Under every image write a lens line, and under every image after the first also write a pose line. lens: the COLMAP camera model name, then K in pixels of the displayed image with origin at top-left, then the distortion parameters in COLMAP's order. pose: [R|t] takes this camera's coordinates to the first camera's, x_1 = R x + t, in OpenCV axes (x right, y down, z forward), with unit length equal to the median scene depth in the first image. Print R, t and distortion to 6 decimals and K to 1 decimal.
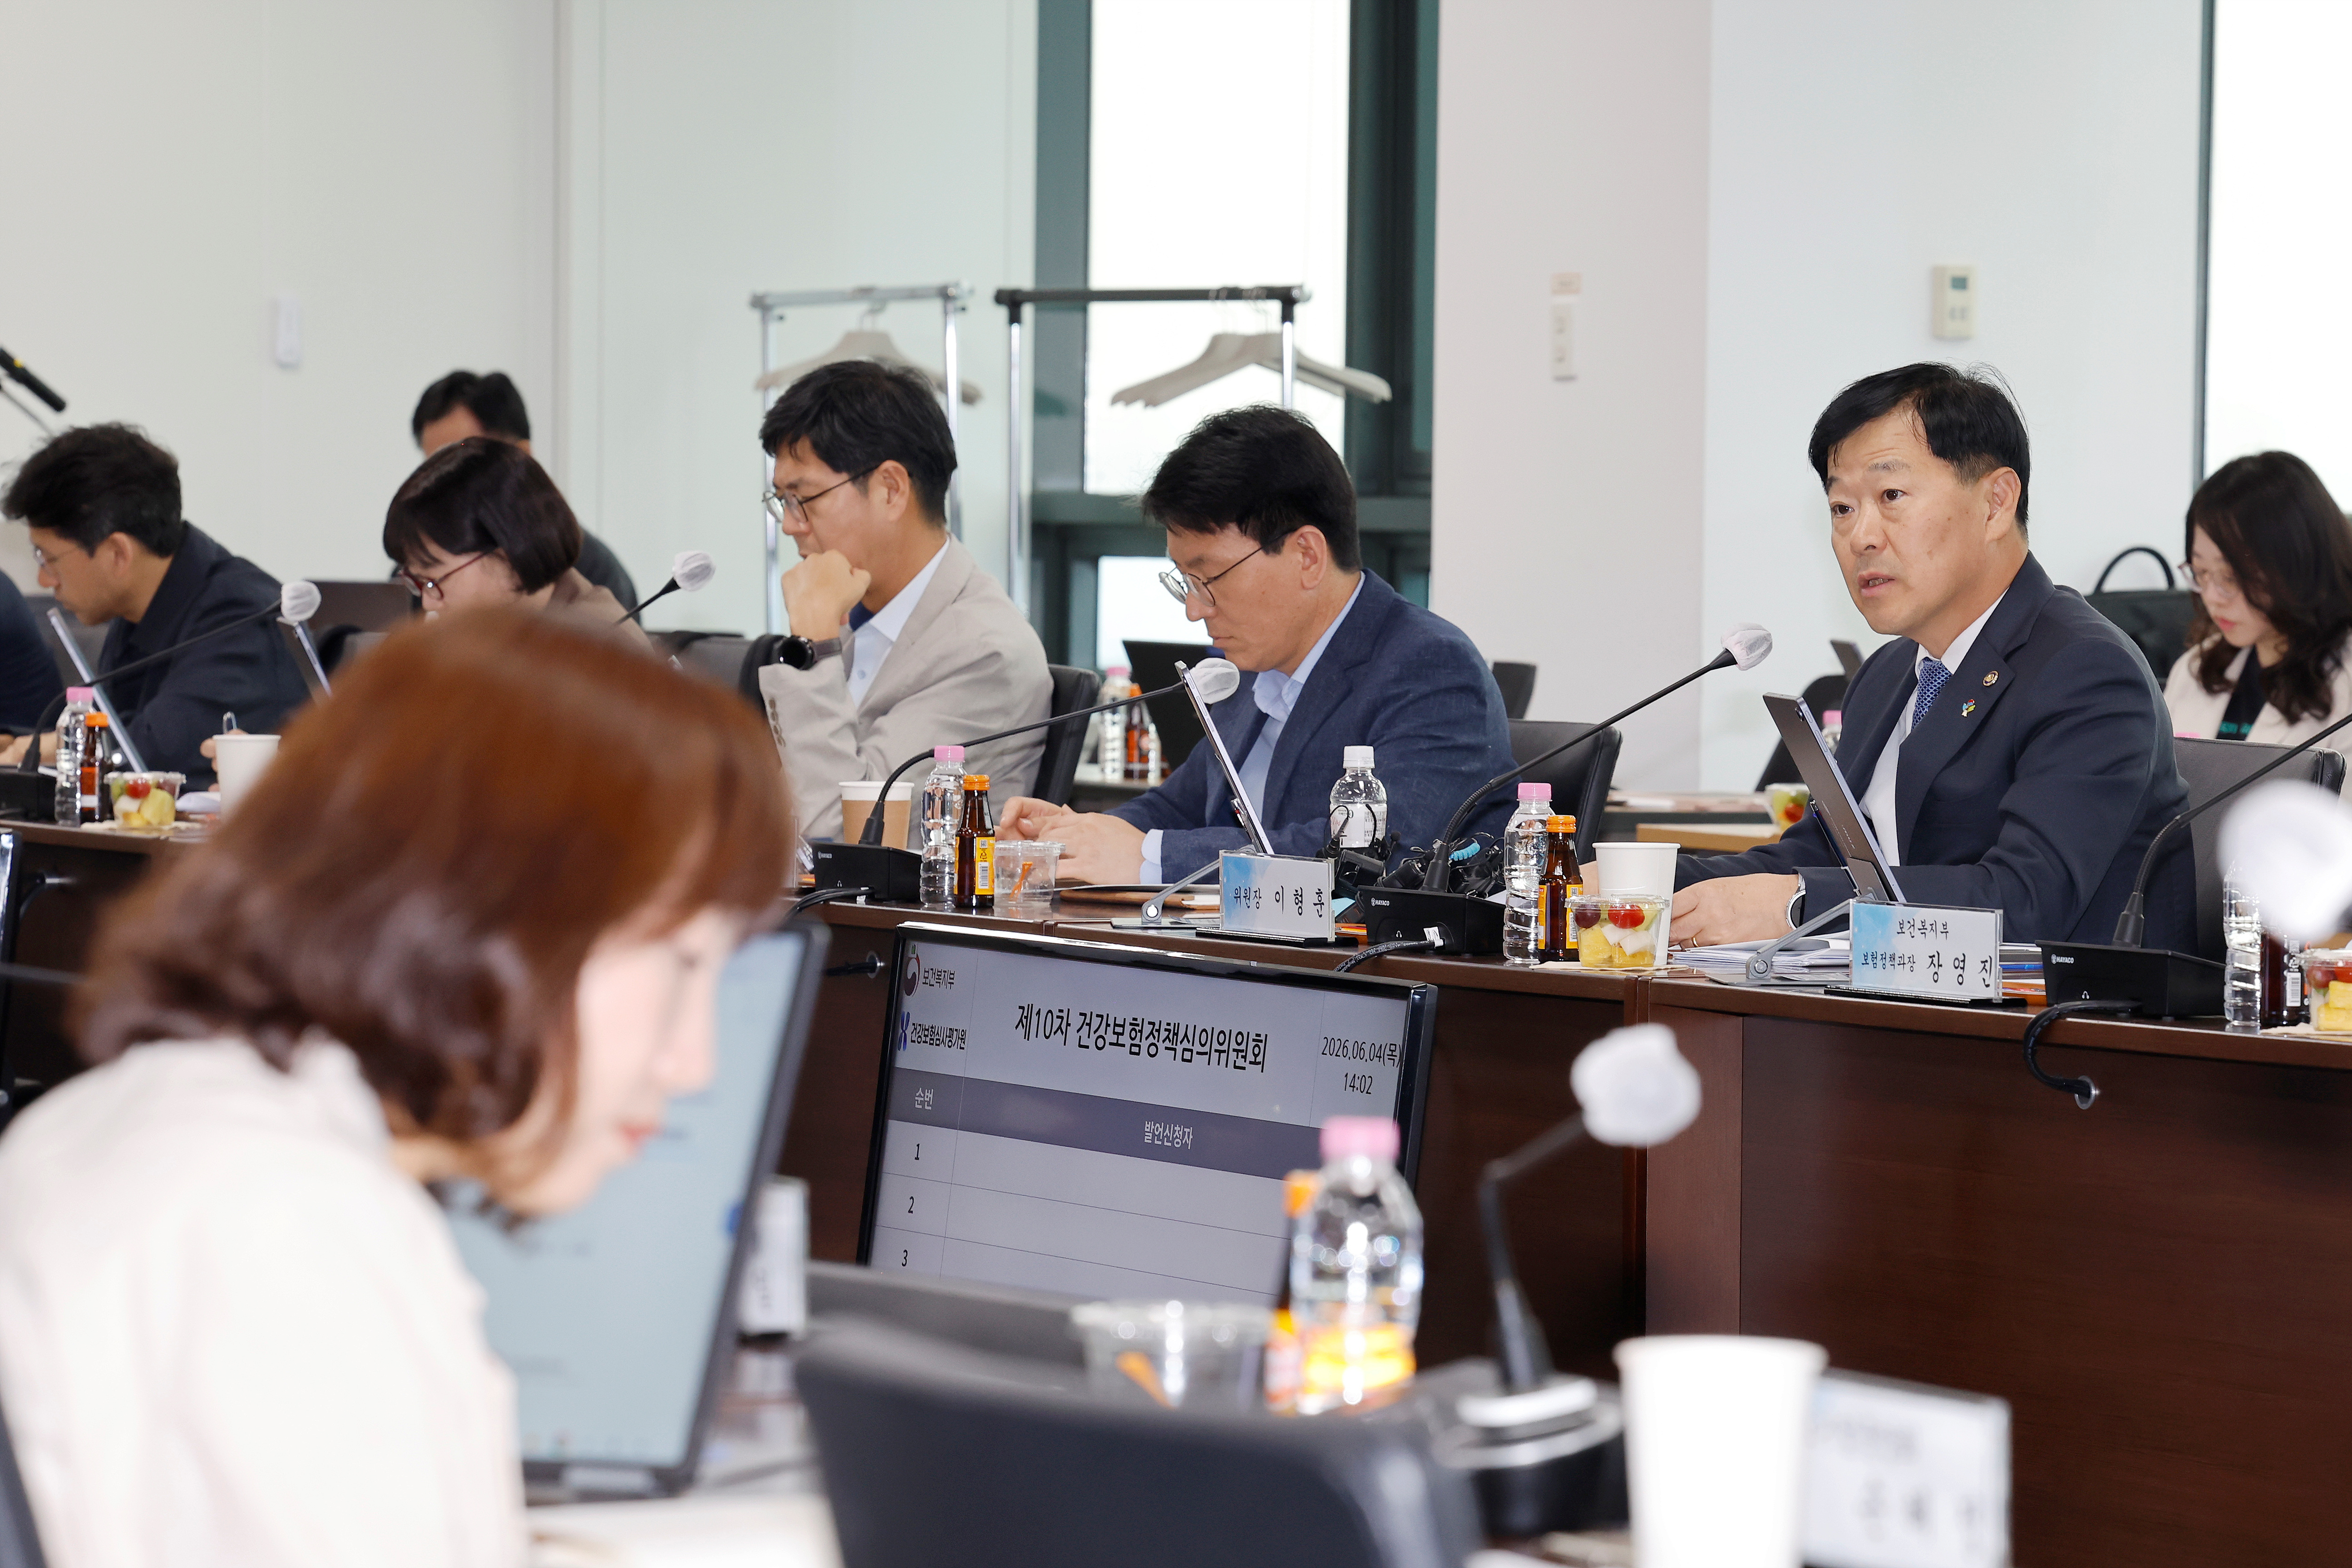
lens RADIAL K [[10472.7, 0, 1176.0], [0, 10472.7, 784.0], [0, 0, 1]] dist [0.461697, -4.667395]
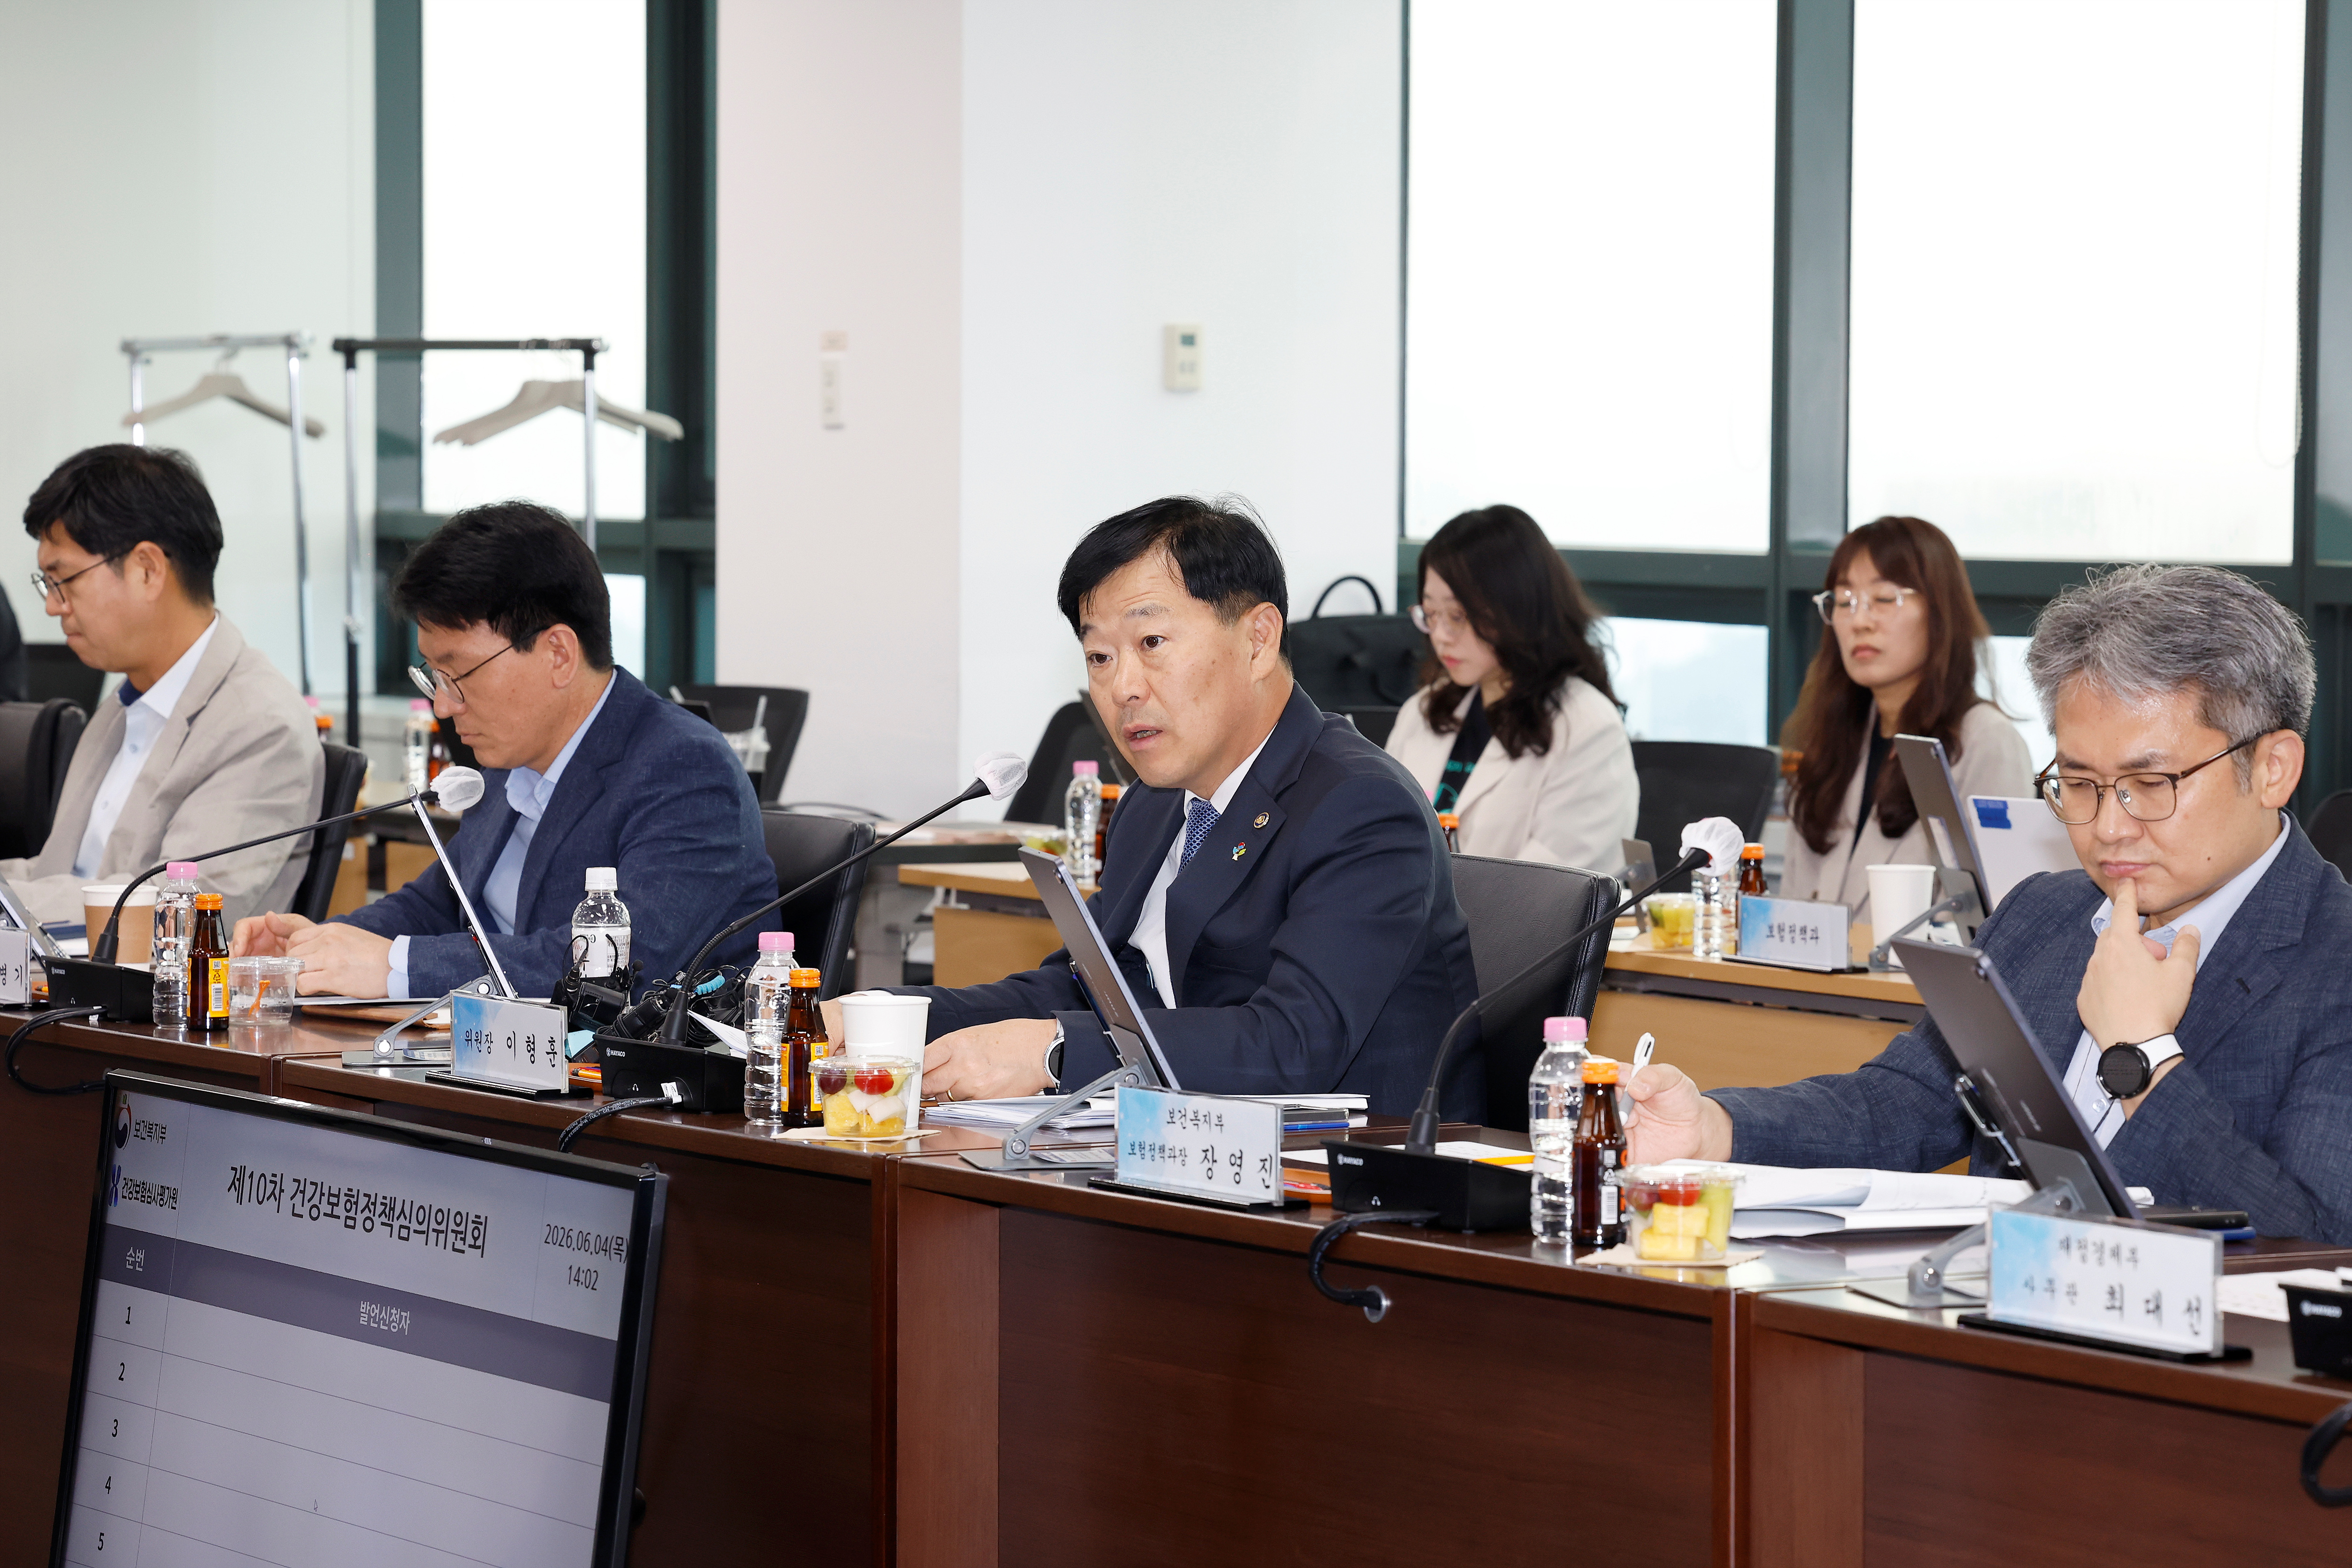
lens RADIAL K [[7999.0, 0, 1176.9], [0, 7999.0, 654.7], [0, 0, 1]] dist [-0.751315, 27.073980]
pose [[0.997172, -0.008598, 0.074662, 0.016290], [0.008624, 0.999963, -0.000033, -0.023535], [-0.074659, 0.000677, 0.997209, 0.276549]]
